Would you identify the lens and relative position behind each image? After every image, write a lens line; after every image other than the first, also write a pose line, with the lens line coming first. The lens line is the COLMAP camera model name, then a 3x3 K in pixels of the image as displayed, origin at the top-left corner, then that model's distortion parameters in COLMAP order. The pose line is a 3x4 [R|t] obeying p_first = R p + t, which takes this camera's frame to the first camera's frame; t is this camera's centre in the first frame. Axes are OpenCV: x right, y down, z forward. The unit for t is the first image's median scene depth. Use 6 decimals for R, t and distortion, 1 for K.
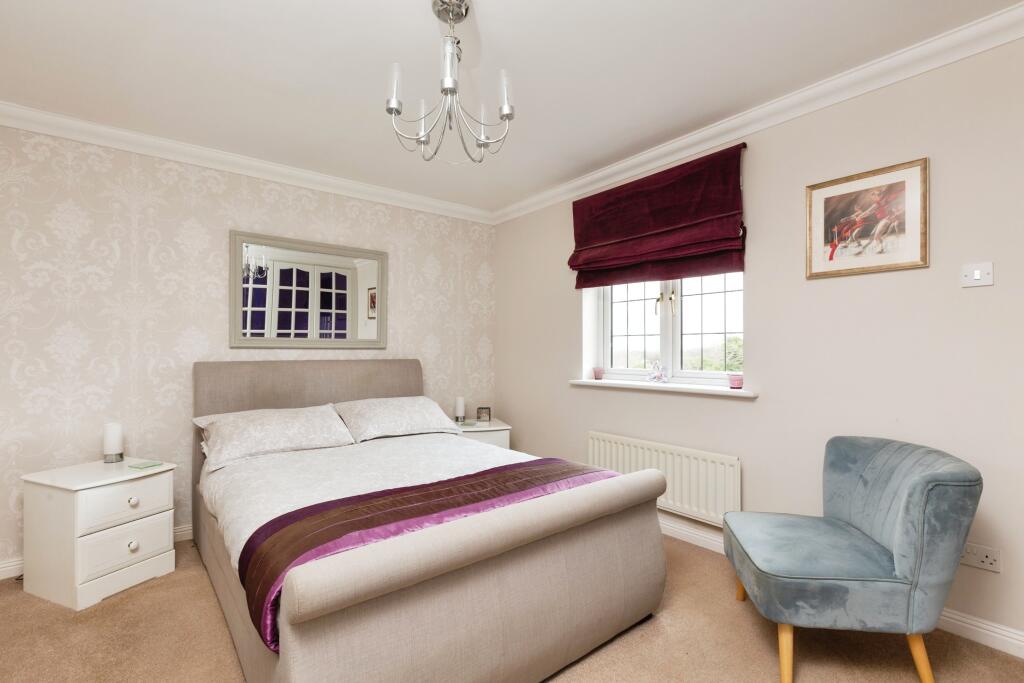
lens RADIAL K [[464.0, 0, 516.9], [0, 464.0, 348.1], [0, 0, 1]] dist [0.001638, -0.000193]
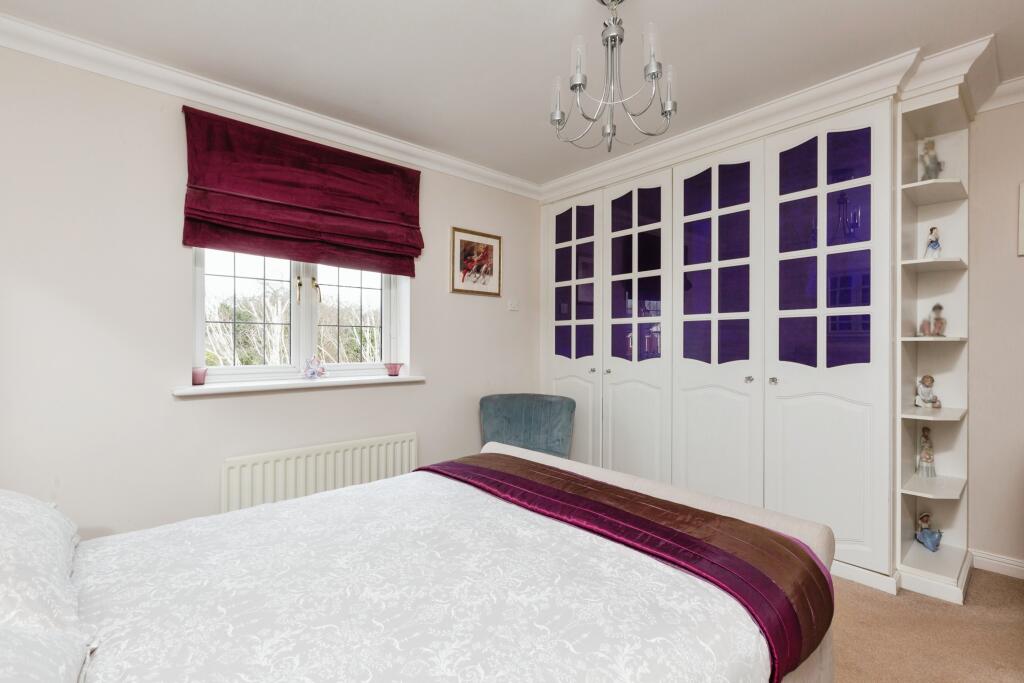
lens RADIAL K [[464.0, 0, 513.0], [0, 464.0, 339.8], [0, 0, 1]] dist [0.001638, -0.000193]
pose [[-0.065785, -0.006349, 0.997814, -0.835034], [-0.013747, 0.999891, 0.005455, -0.013459], [-0.997739, -0.013358, -0.065865, 0.939063]]
